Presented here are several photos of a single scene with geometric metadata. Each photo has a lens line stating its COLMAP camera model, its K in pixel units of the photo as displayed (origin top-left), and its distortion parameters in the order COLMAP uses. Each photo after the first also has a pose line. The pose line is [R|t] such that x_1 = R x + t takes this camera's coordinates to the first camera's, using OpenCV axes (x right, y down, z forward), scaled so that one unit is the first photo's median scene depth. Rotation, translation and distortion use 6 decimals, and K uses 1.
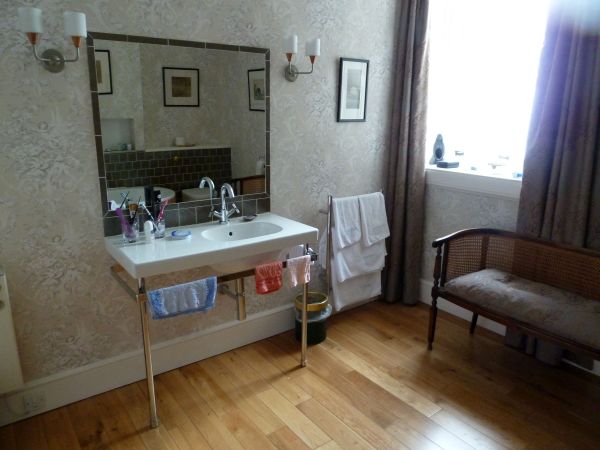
lens RADIAL K [[455.4, 0, 298.6], [0, 455.4, 222.2], [0, 0, 1]] dist [-0.008820, -0.000817]
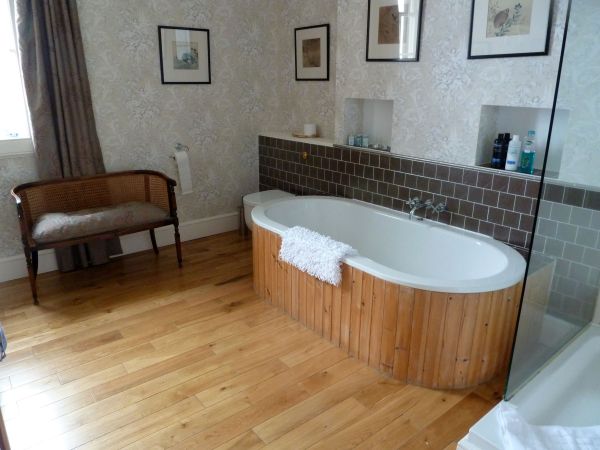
lens RADIAL K [[455.4, 0, 298.6], [0, 455.4, 222.2], [0, 0, 1]] dist [-0.008820, -0.000817]
pose [[-0.046578, -0.305977, 0.950899, -0.767439], [0.235998, 0.921613, 0.308114, -0.090961], [-0.970637, 0.238761, 0.029283, 0.358694]]
